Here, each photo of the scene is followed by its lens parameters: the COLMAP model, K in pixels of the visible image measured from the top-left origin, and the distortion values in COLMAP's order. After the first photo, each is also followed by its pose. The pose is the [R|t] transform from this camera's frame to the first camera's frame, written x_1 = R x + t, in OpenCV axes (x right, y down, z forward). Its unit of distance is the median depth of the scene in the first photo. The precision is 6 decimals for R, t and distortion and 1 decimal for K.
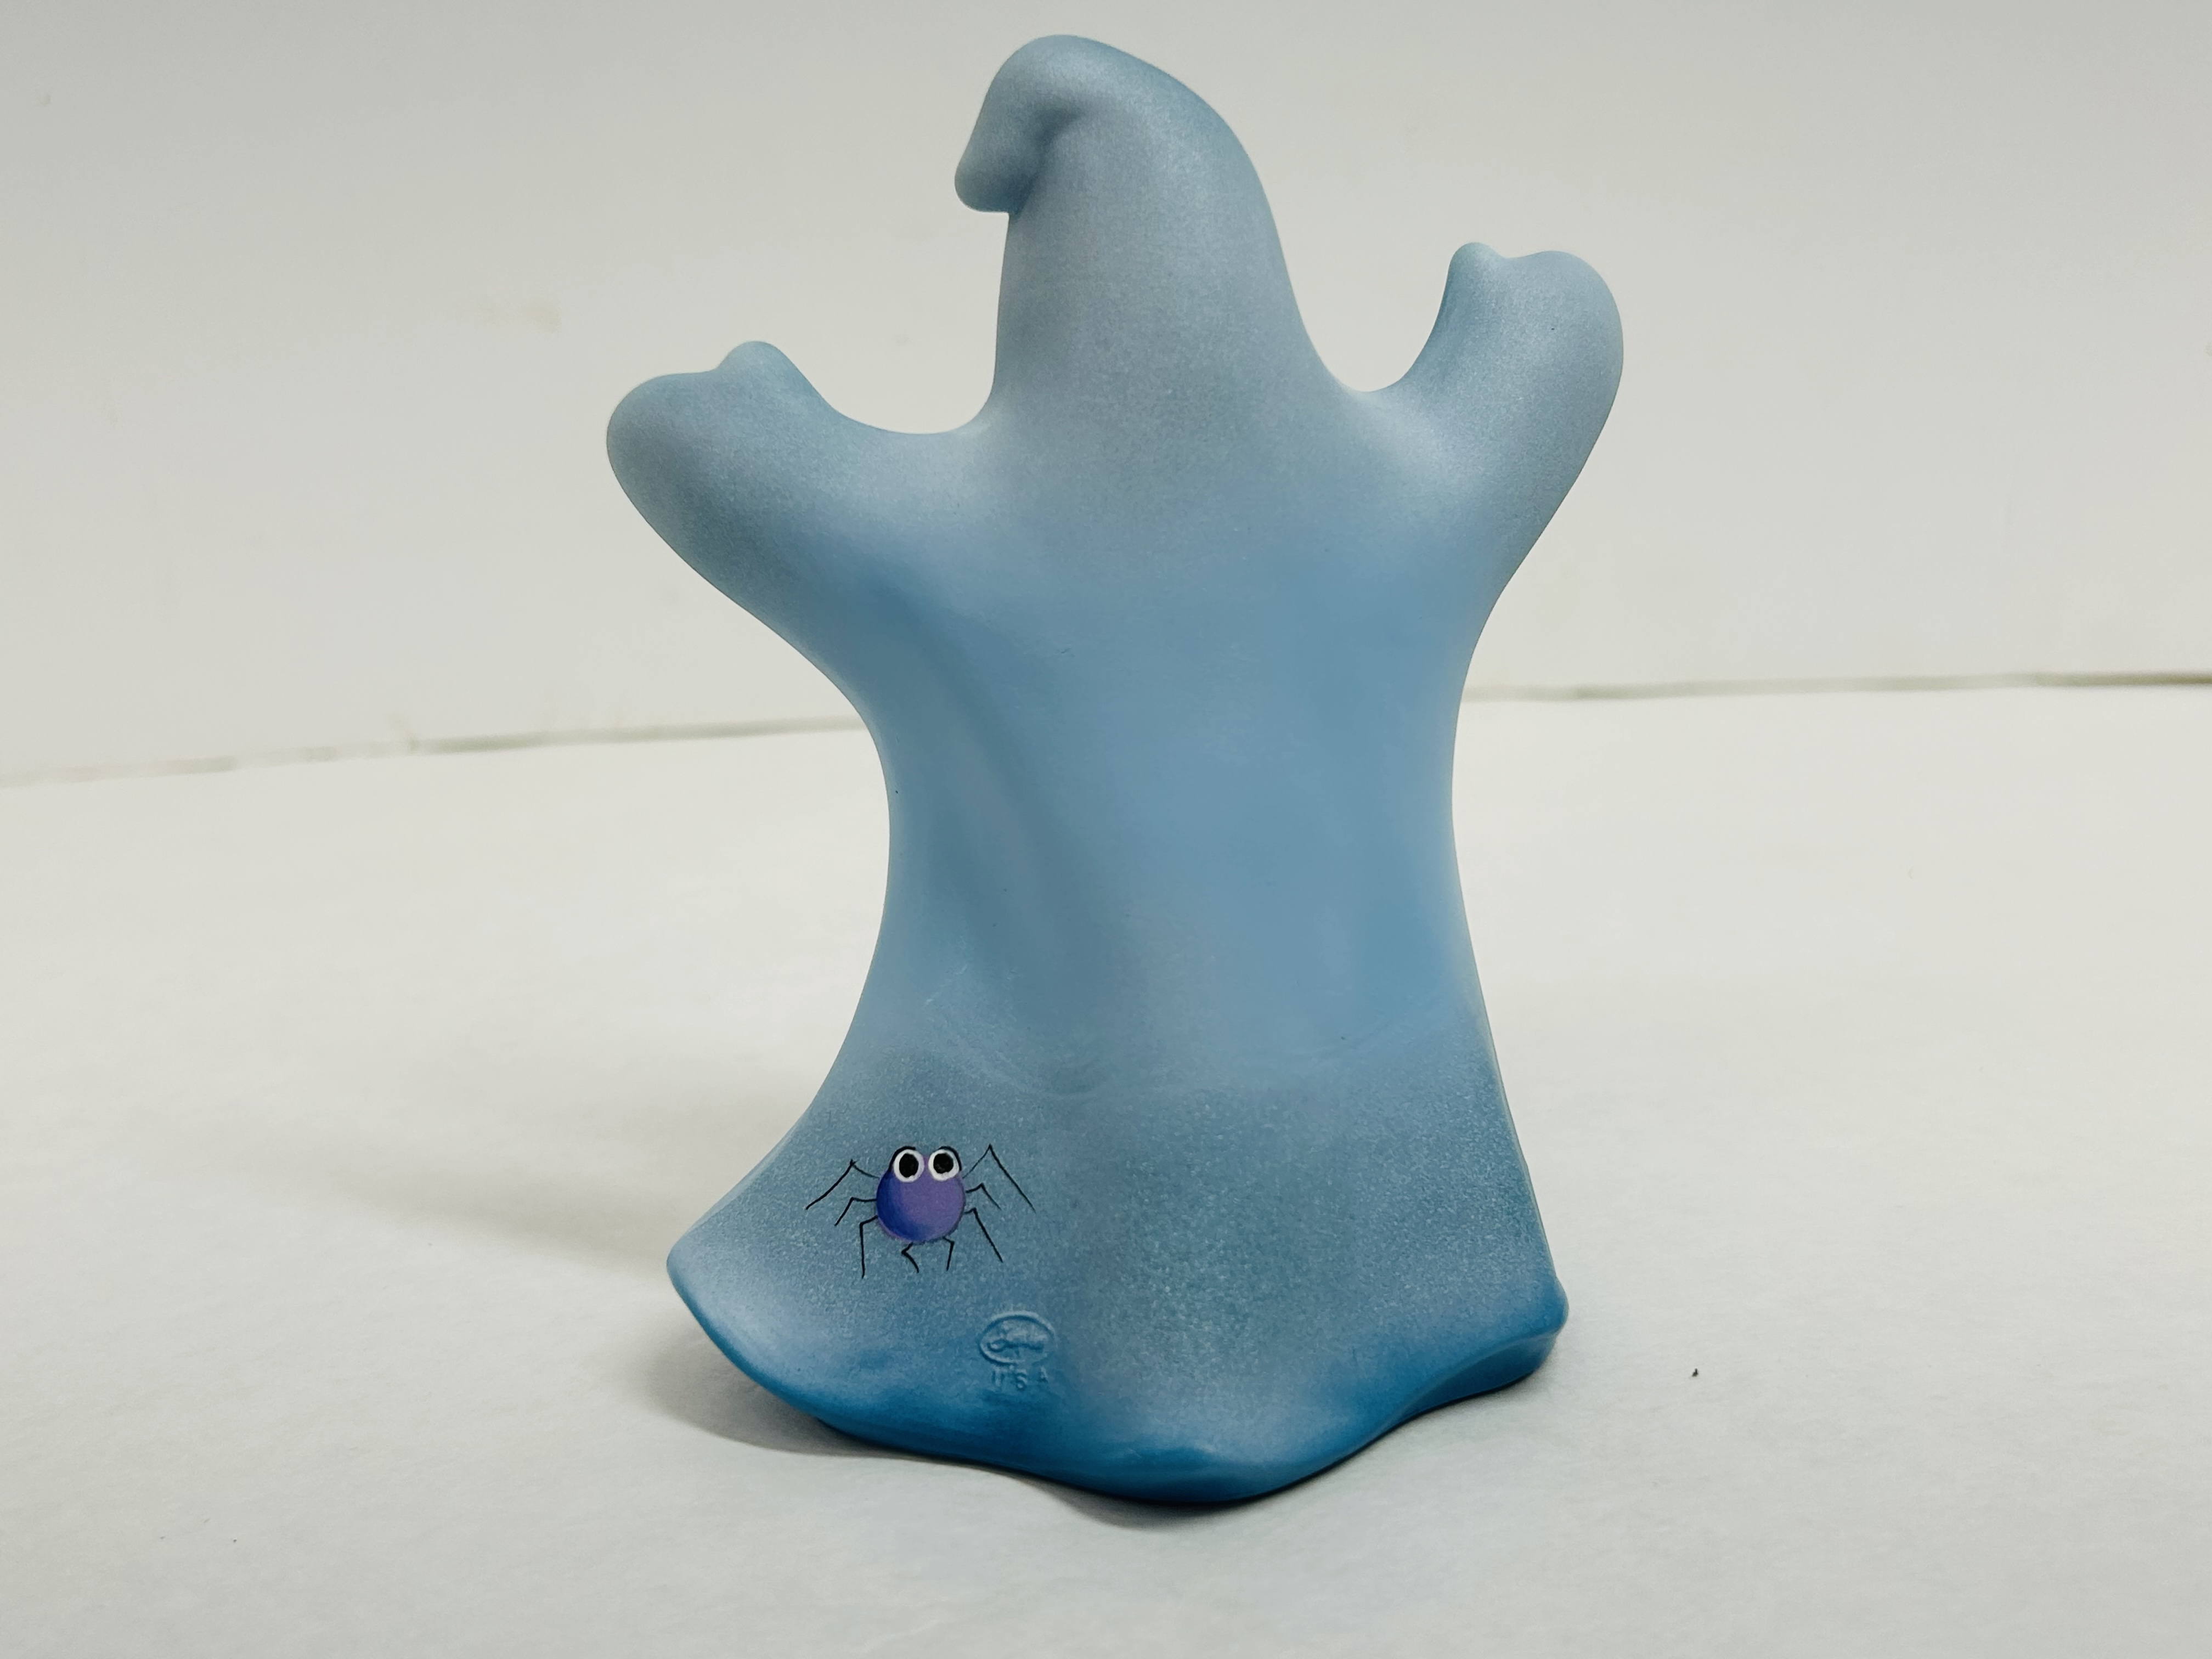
lens RADIAL K [[2350.0, 0, 1106.0], [0, 2350.0, 829.5], [0, 0, 1]] dist [0.101031, -0.015476]
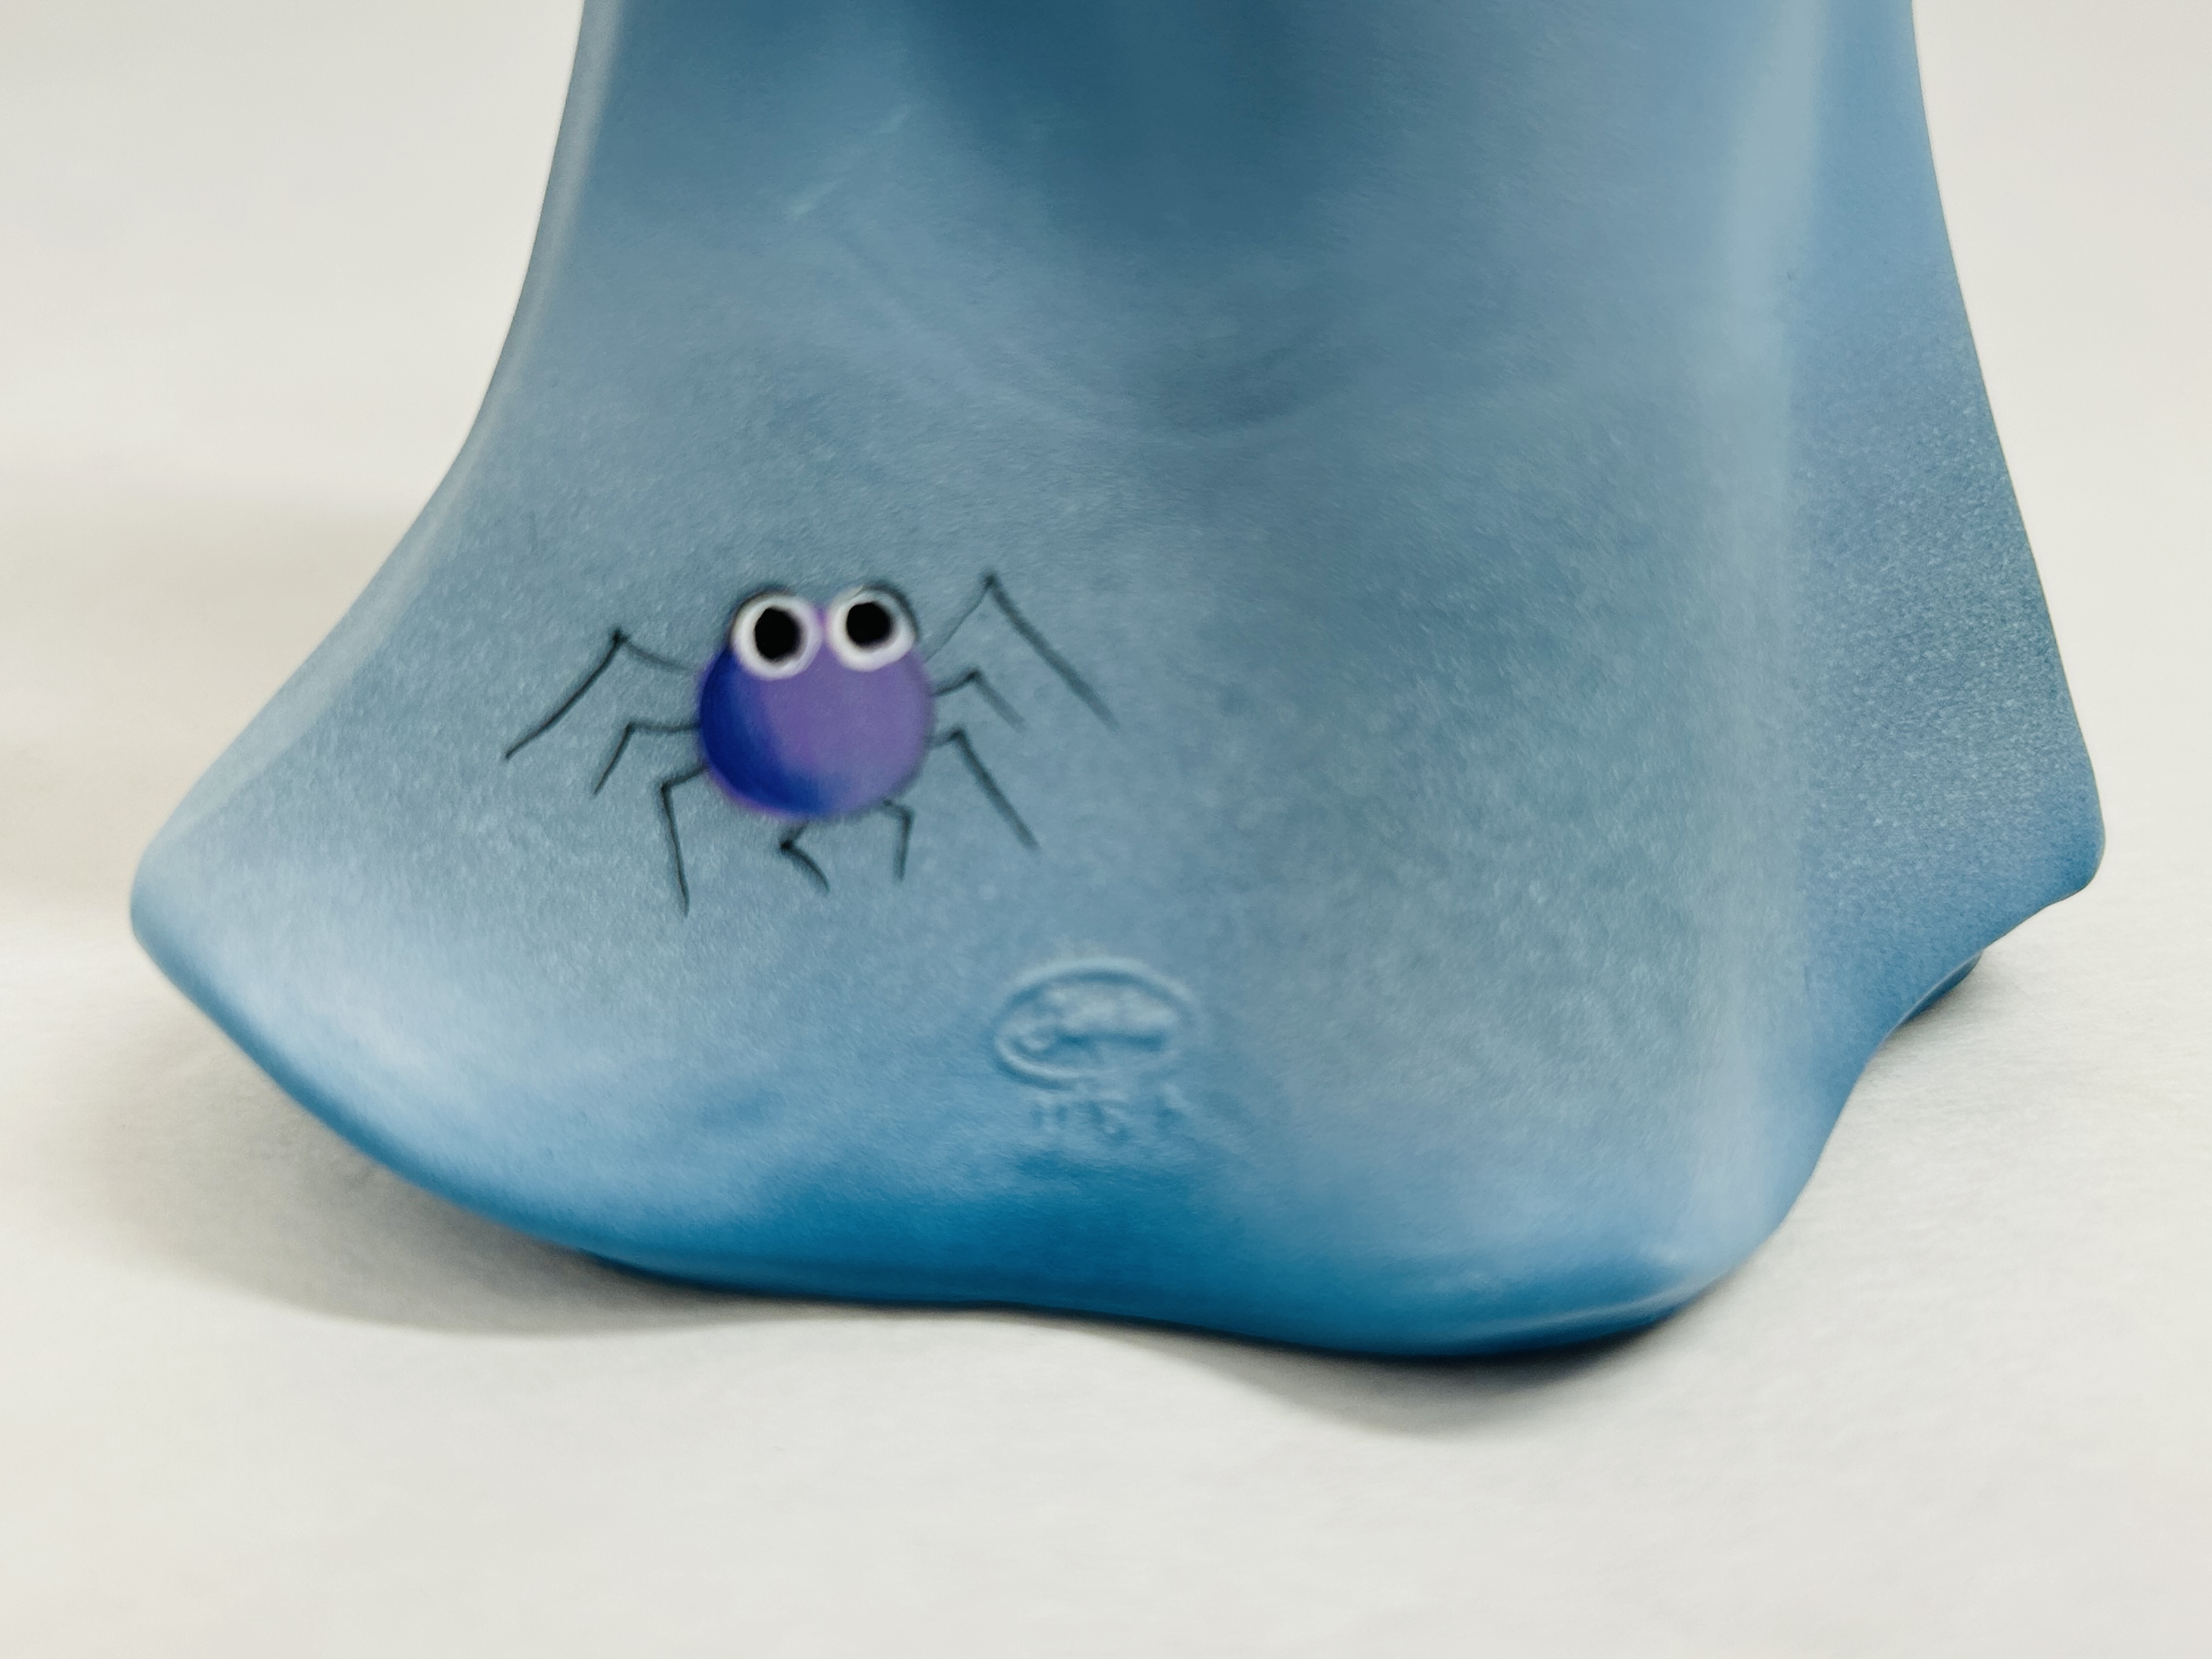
lens RADIAL K [[2350.0, 0, 1106.0], [0, 2350.0, 829.5], [0, 0, 1]] dist [0.101031, -0.015476]
pose [[0.945097, -0.088285, 0.314638, -0.162464], [0.014091, 0.972930, 0.230669, 0.084486], [-0.326486, -0.213571, 0.920758, 0.614989]]
